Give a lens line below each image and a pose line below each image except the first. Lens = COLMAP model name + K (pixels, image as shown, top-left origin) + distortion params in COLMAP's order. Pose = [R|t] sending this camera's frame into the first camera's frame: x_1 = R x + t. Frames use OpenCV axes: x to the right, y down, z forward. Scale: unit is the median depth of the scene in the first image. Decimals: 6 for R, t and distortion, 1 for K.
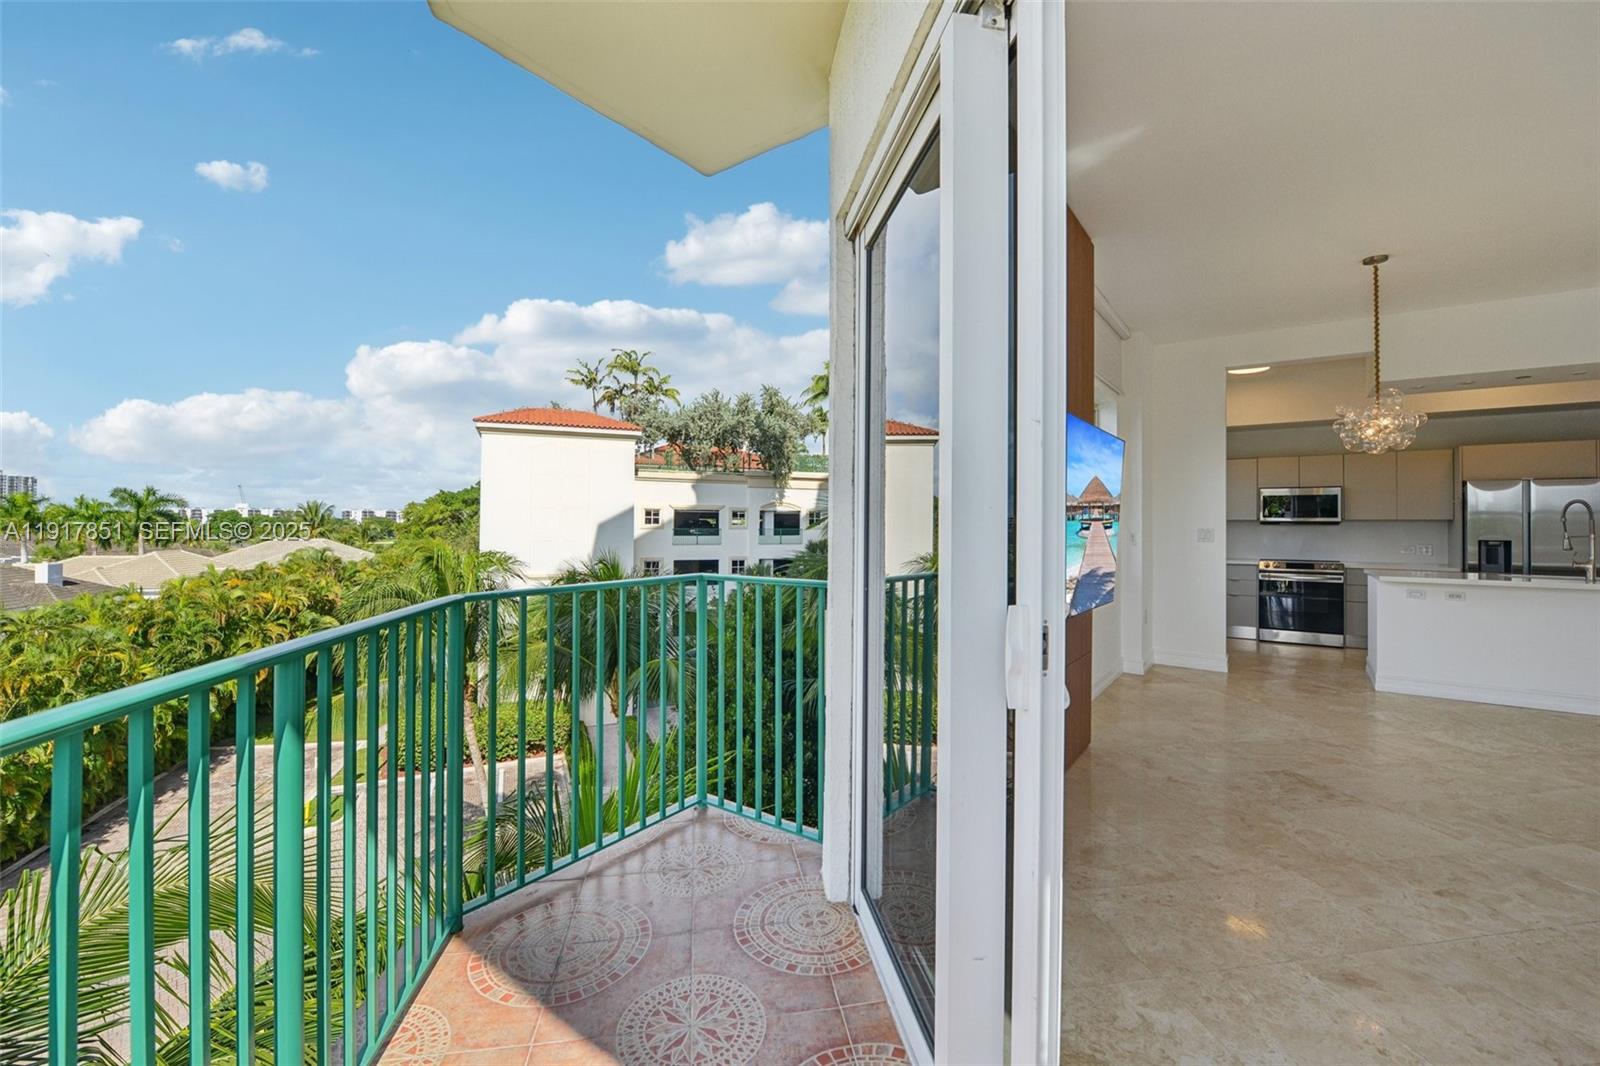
lens RADIAL K [[657.5, 0, 794.4], [0, 657.5, 522.1], [0, 0, 1]] dist [-0.014799, -0.000996]
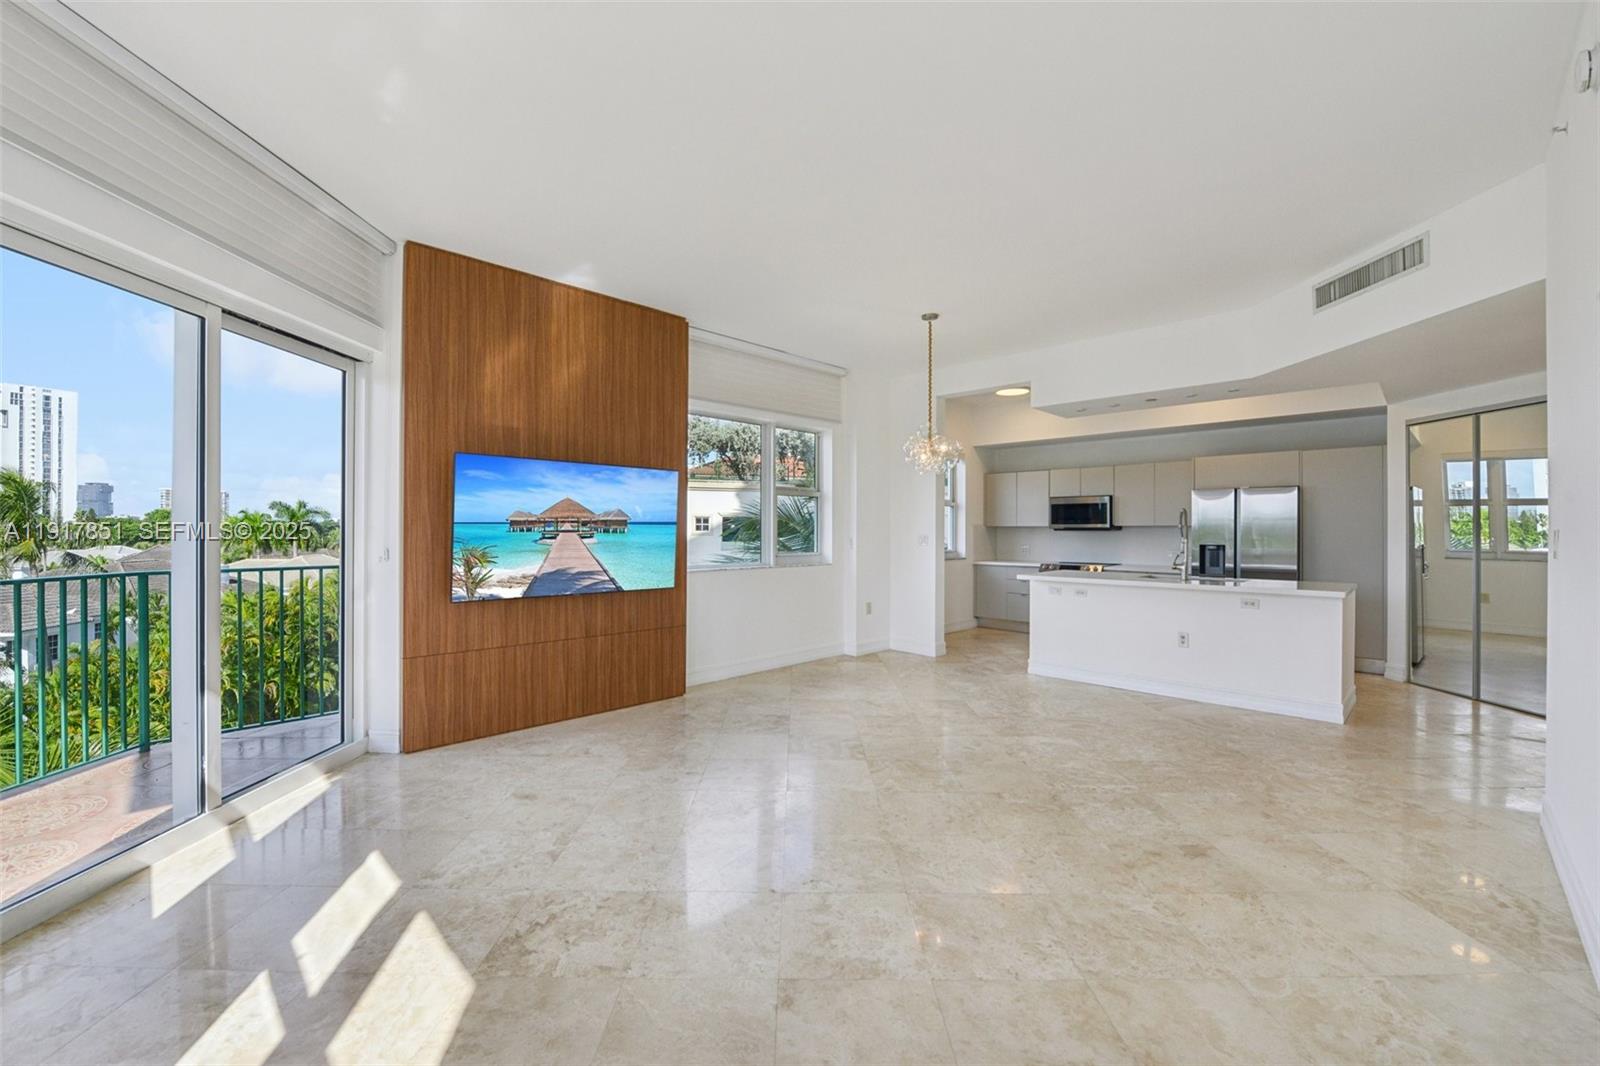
lens RADIAL K [[657.5, 0, 801.1], [0, 657.5, 534.3], [0, 0, 1]] dist [-0.014799, -0.000996]
pose [[0.988135, -0.002687, -0.153564, 0.100072], [0.004156, 0.999949, 0.009251, -0.000523], [0.153531, -0.009780, 0.988095, -0.033047]]
